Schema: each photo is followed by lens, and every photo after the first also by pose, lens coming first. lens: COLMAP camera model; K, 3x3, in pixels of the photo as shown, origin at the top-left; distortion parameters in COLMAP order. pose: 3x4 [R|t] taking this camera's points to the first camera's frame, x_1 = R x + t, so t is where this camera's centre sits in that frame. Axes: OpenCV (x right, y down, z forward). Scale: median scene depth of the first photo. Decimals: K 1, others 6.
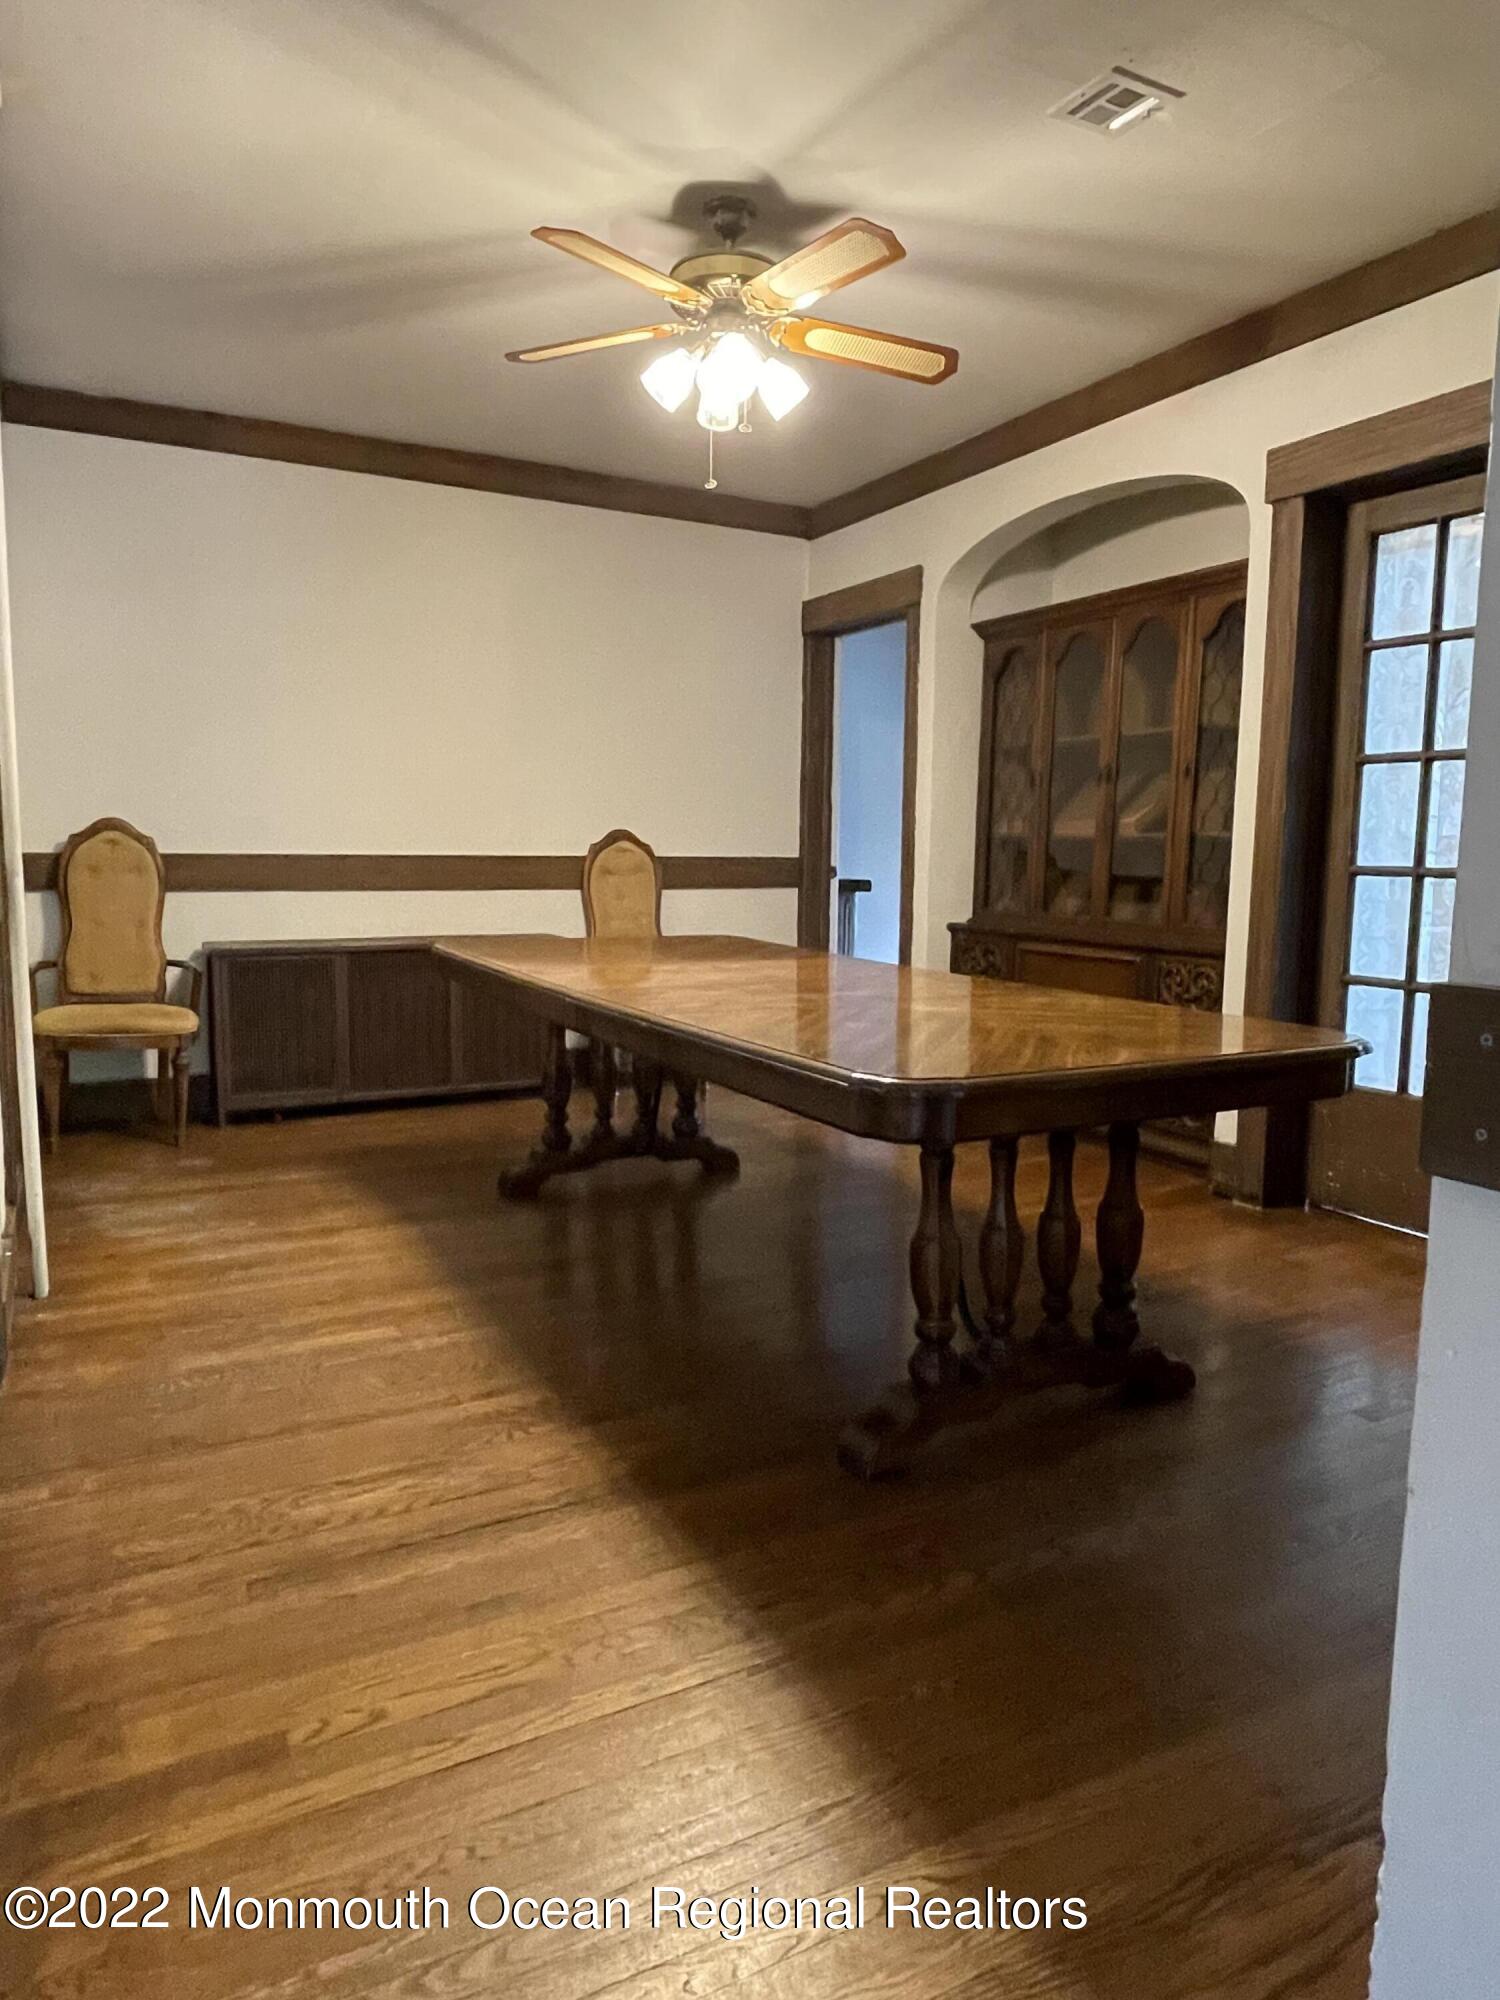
lens RADIAL K [[1304.5, 0, 750.0], [0, 1304.5, 1000.0], [0, 0, 1]] dist [0.001291, 0.000171]
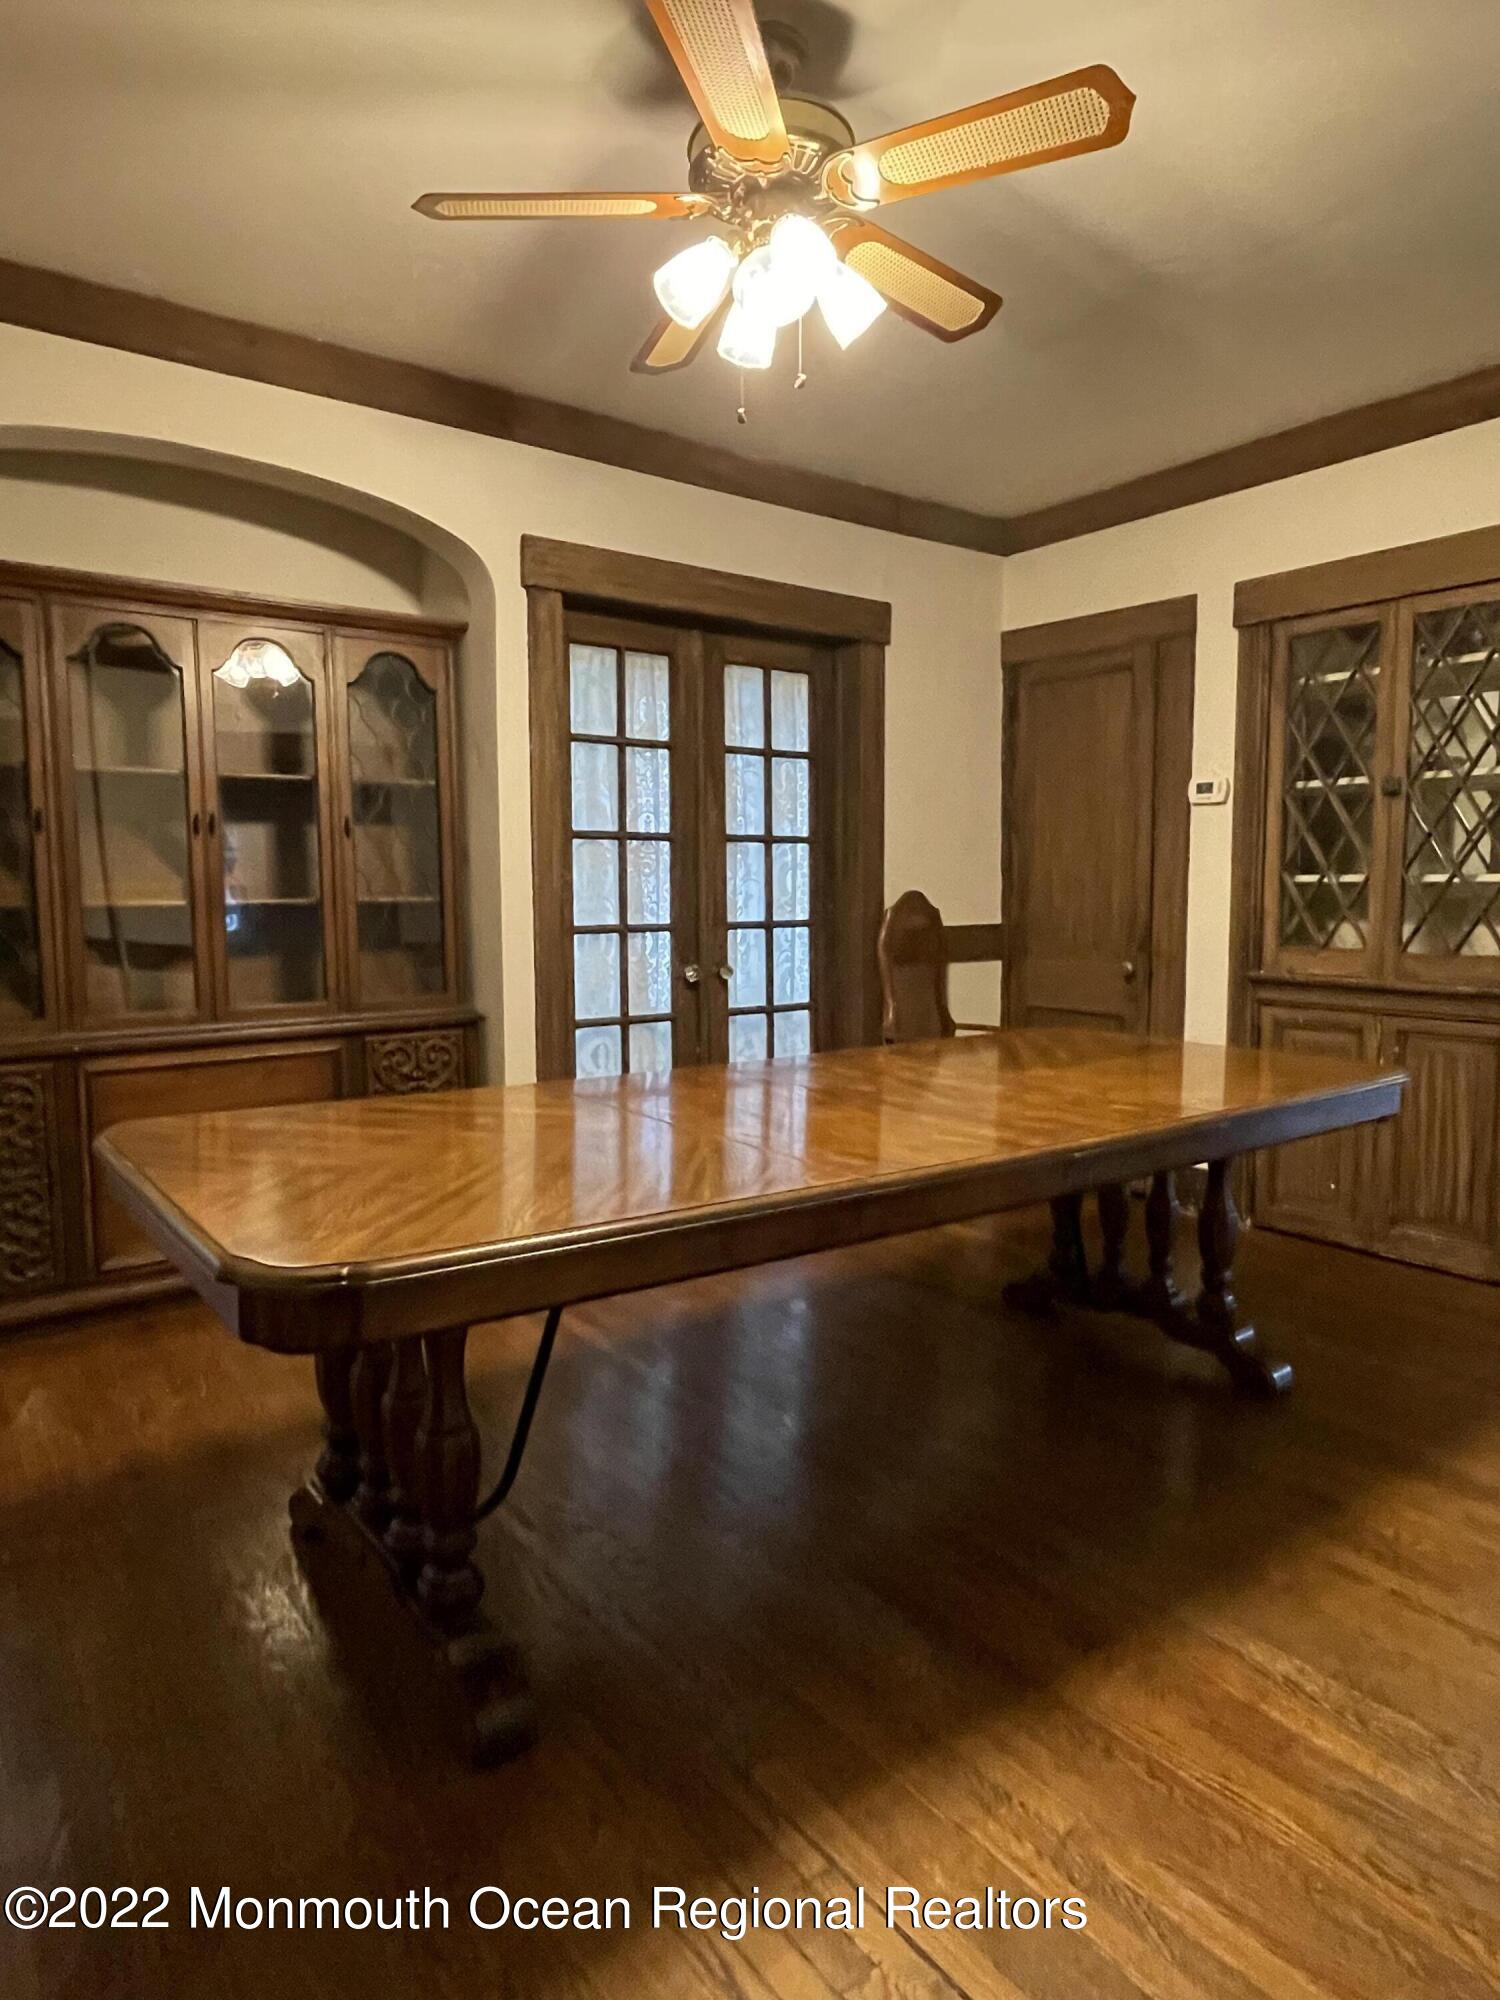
lens RADIAL K [[1221.5, 0, 750.0], [0, 1221.5, 1000.0], [0, 0, 1]] dist [-0.006950, -0.002258]
pose [[-0.156152, -0.086032, 0.983979, -0.752807], [0.130618, 0.985652, 0.106906, -0.163158], [-0.979059, 0.145219, -0.142674, 1.241697]]
